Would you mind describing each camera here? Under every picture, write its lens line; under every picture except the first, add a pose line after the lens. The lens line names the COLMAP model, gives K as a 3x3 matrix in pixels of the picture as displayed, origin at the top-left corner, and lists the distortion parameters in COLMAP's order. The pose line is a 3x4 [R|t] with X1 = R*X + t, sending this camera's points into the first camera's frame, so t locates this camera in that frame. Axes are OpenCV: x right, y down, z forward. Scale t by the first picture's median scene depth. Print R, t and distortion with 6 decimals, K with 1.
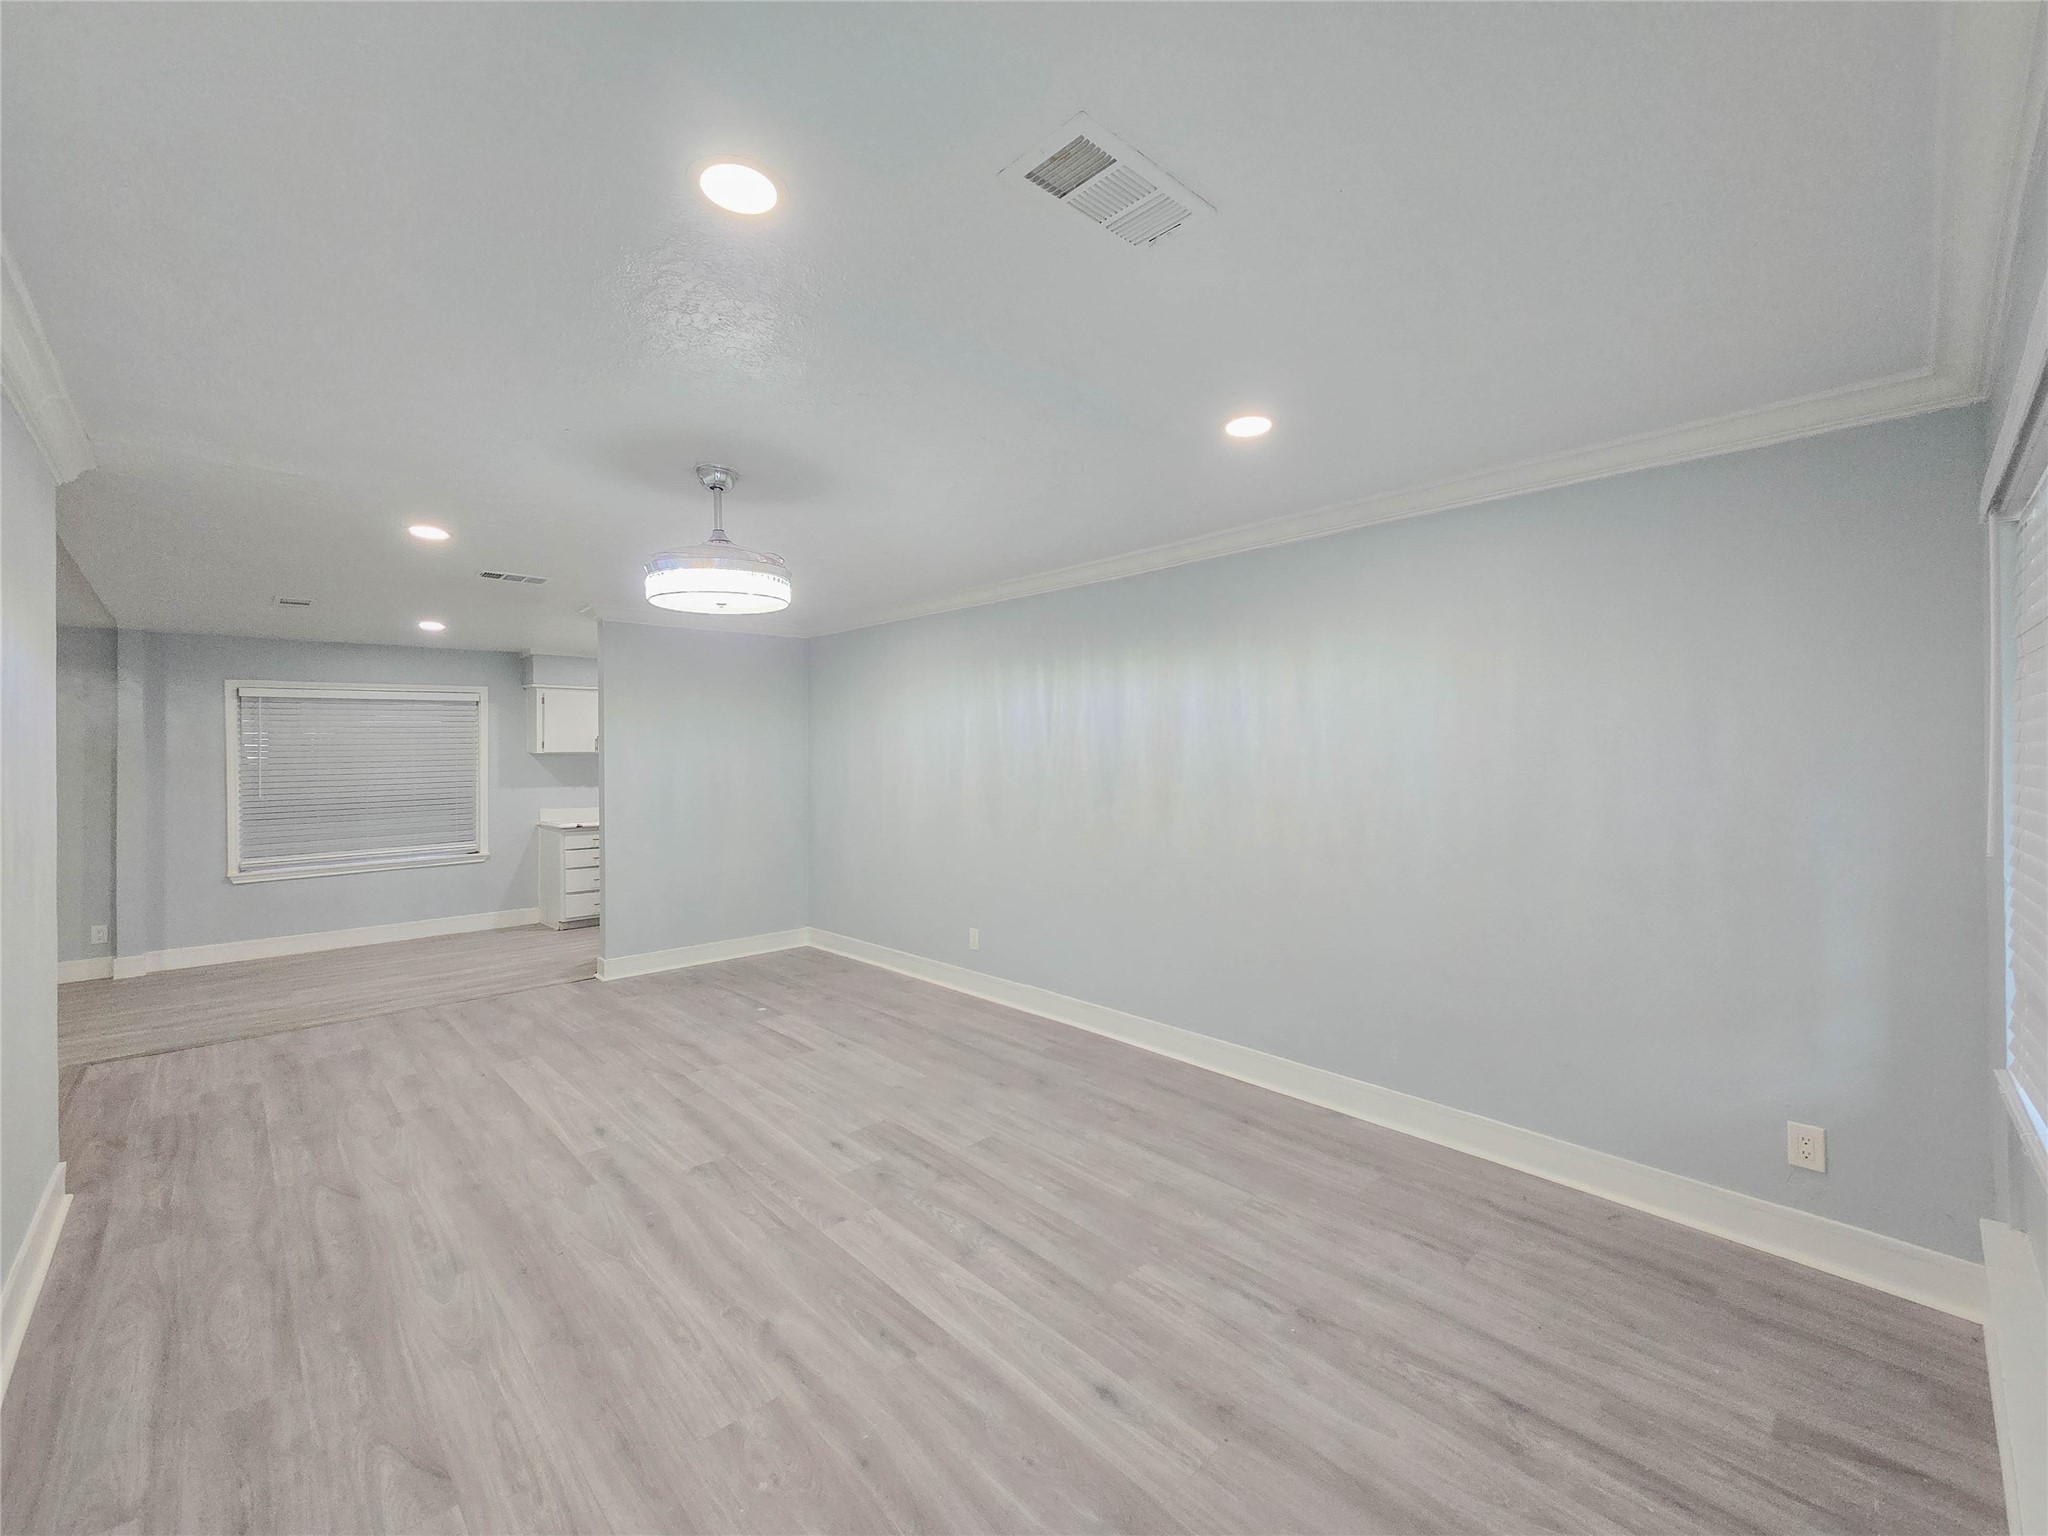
lens RADIAL K [[850.2, 0, 1034.5], [0, 850.2, 759.1], [0, 0, 1]] dist [-0.001752, -0.000531]
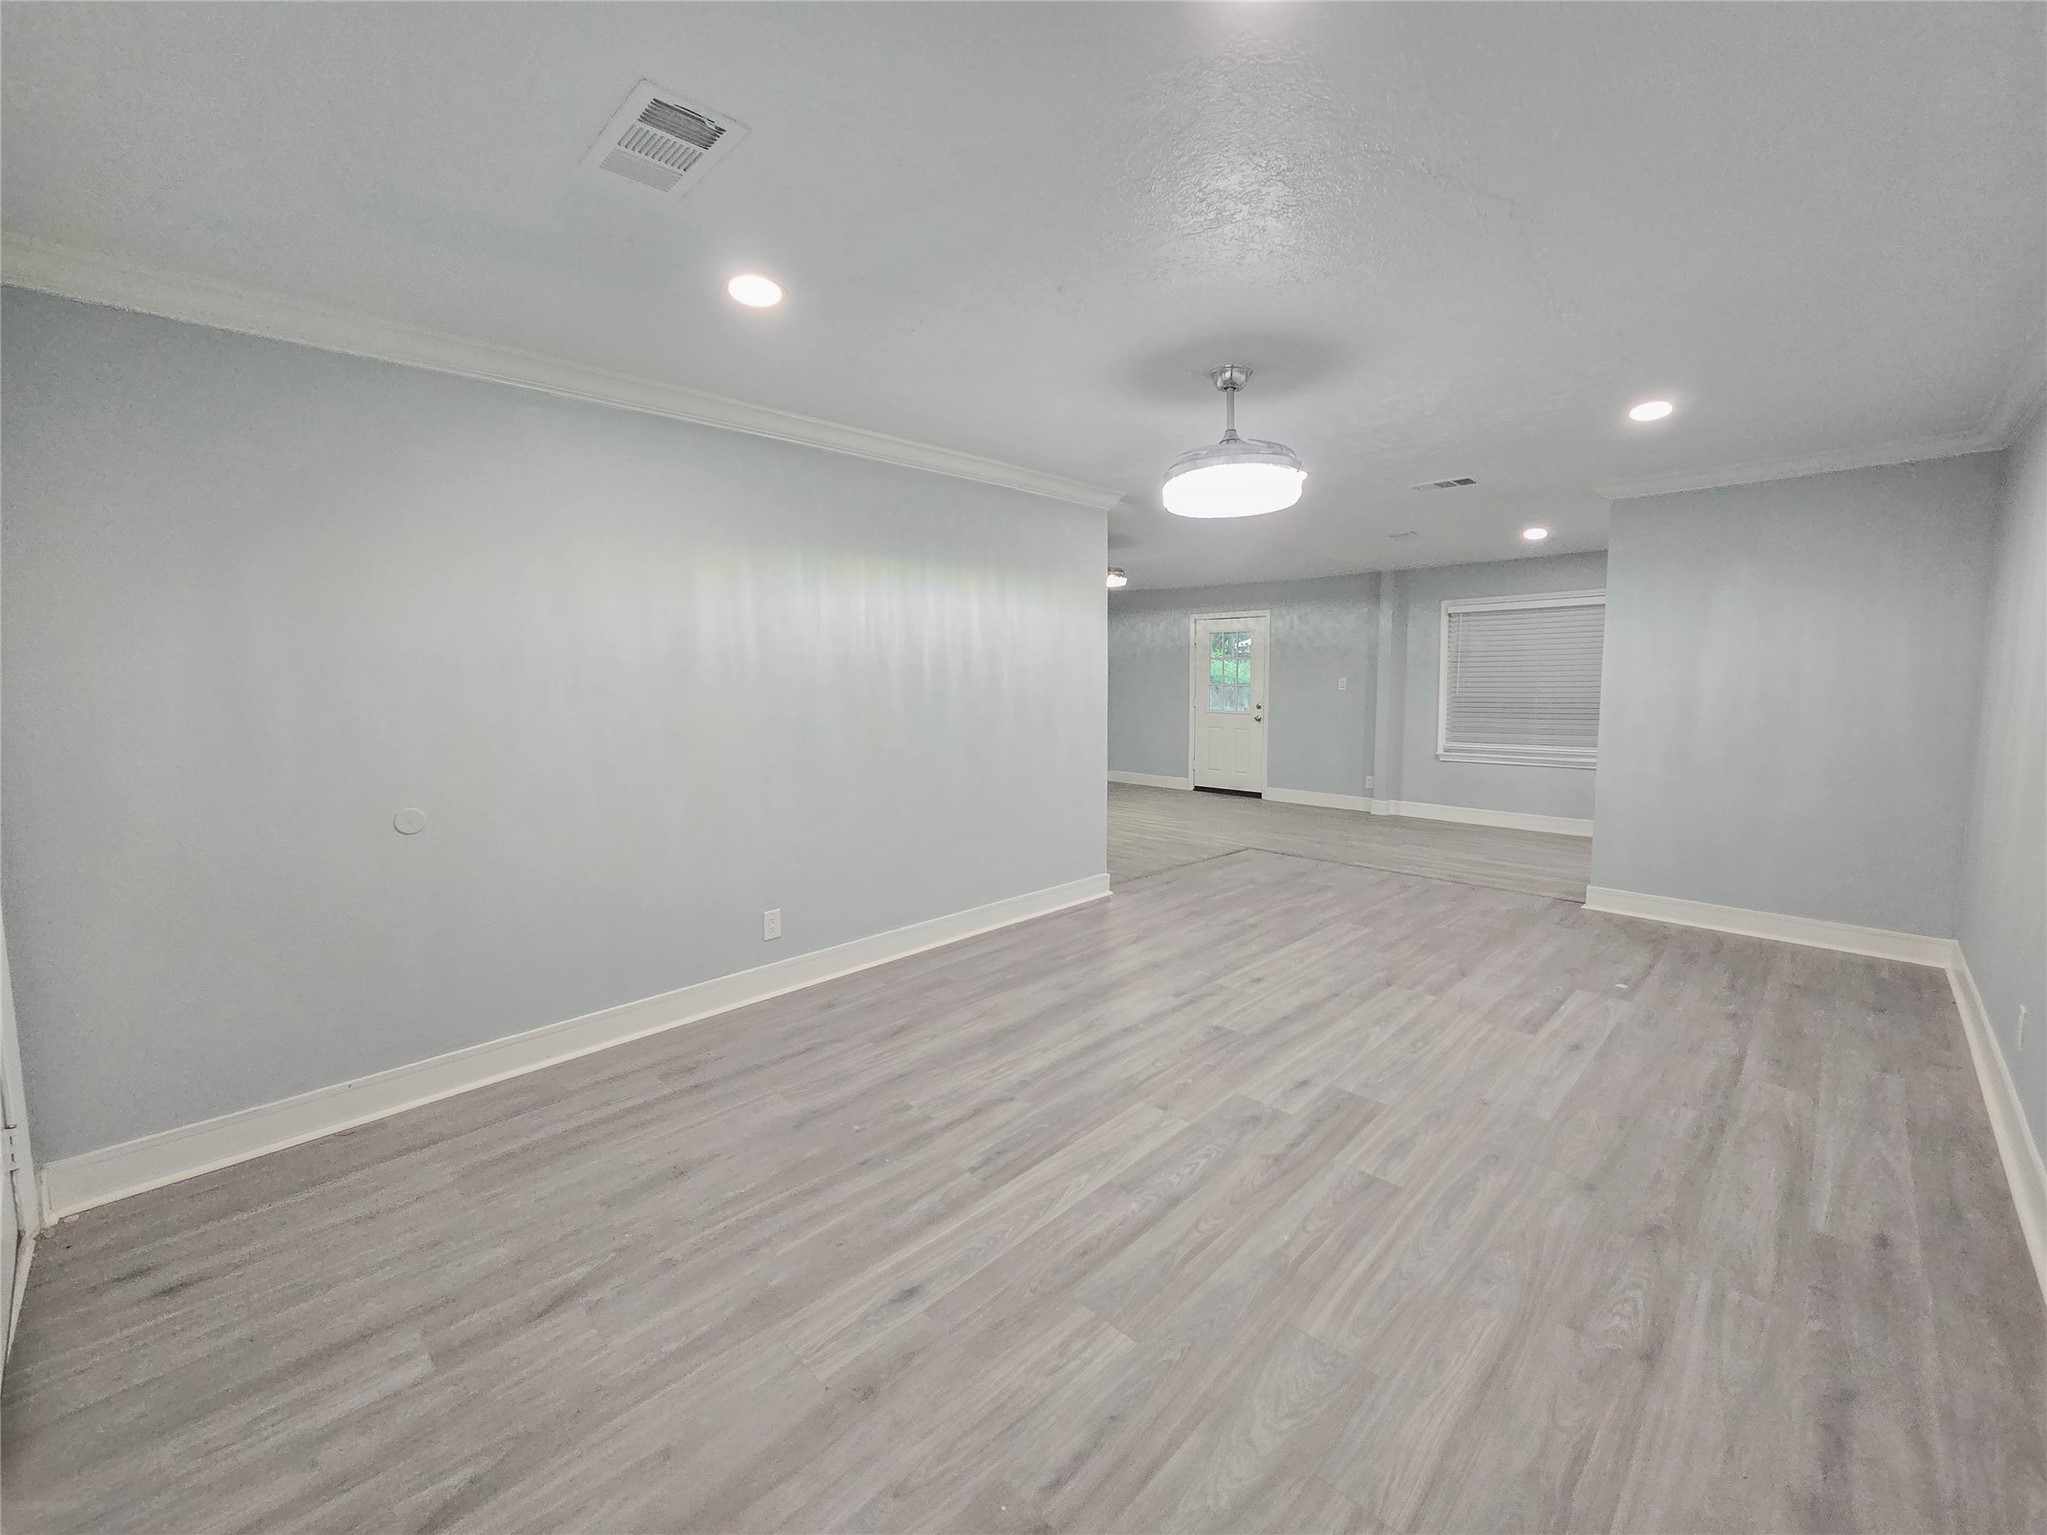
lens RADIAL K [[842.0, 0, 1039.2], [0, 842.0, 748.7], [0, 0, 1]] dist [0.000672, -0.000446]
pose [[0.035757, 0.099857, -0.994359, 0.543021], [-0.004174, 0.995002, 0.099771, 0.007798], [0.999352, 0.000583, 0.035995, 0.603970]]
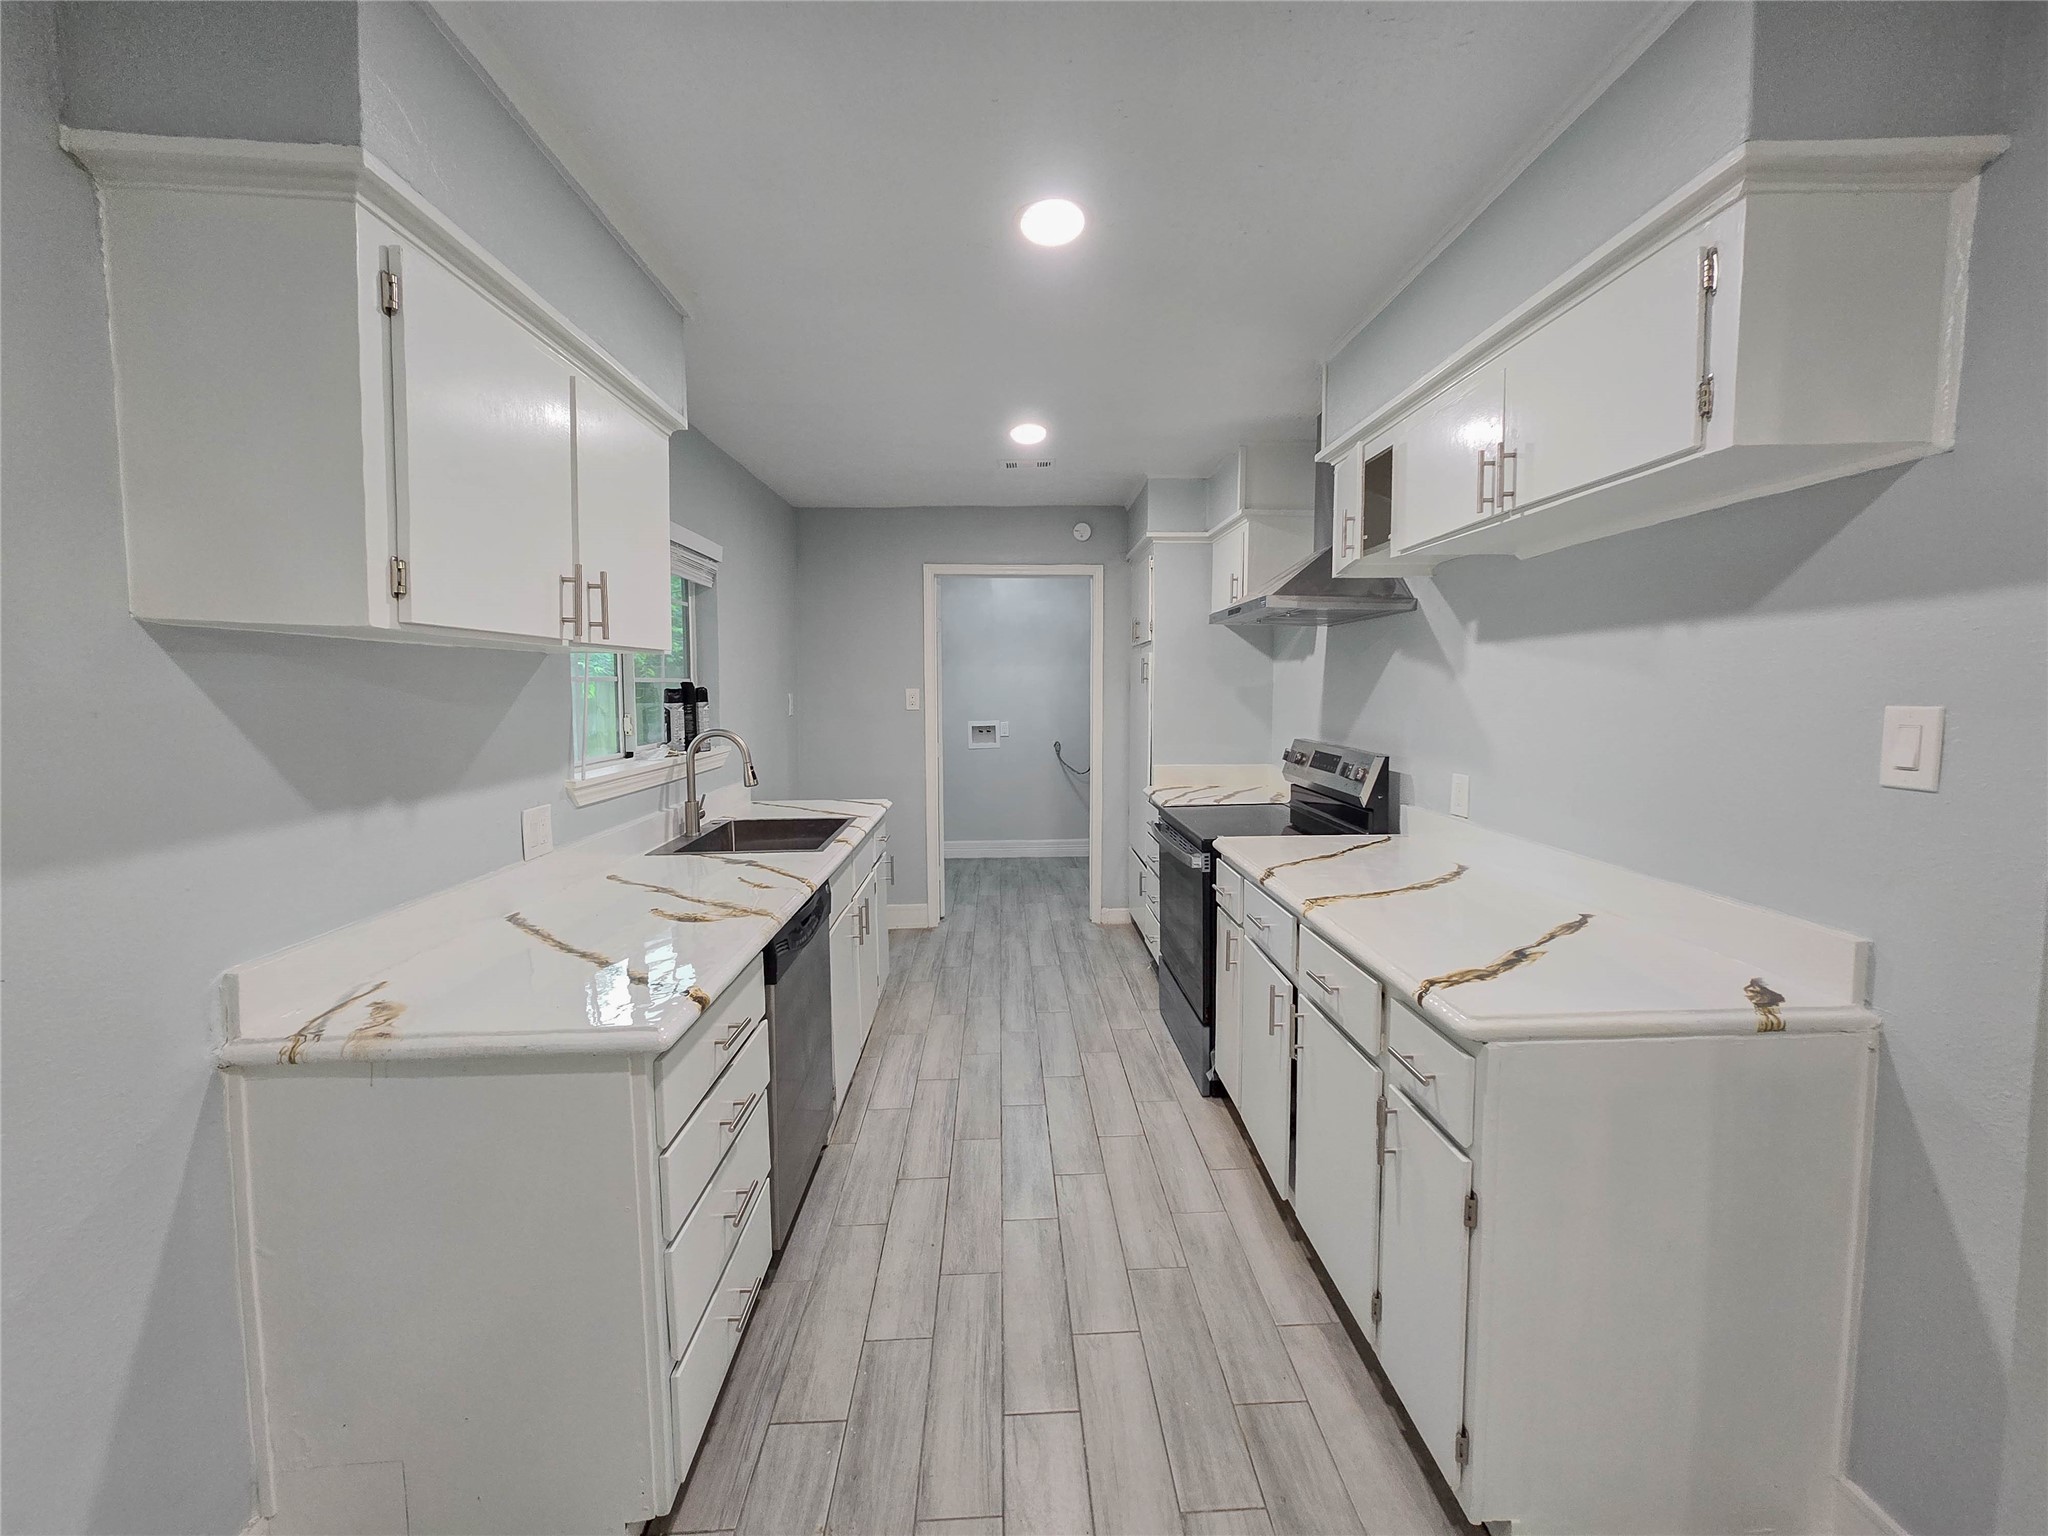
lens RADIAL K [[842.4, 0, 1039.7], [0, 842.4, 749.2], [0, 0, 1]] dist [0.000672, -0.000446]
pose [[0.659579, -0.051698, 0.749855, -1.291161], [0.003154, 0.997813, 0.066019, 0.011082], [-0.751629, -0.041180, 0.658300, 1.662943]]
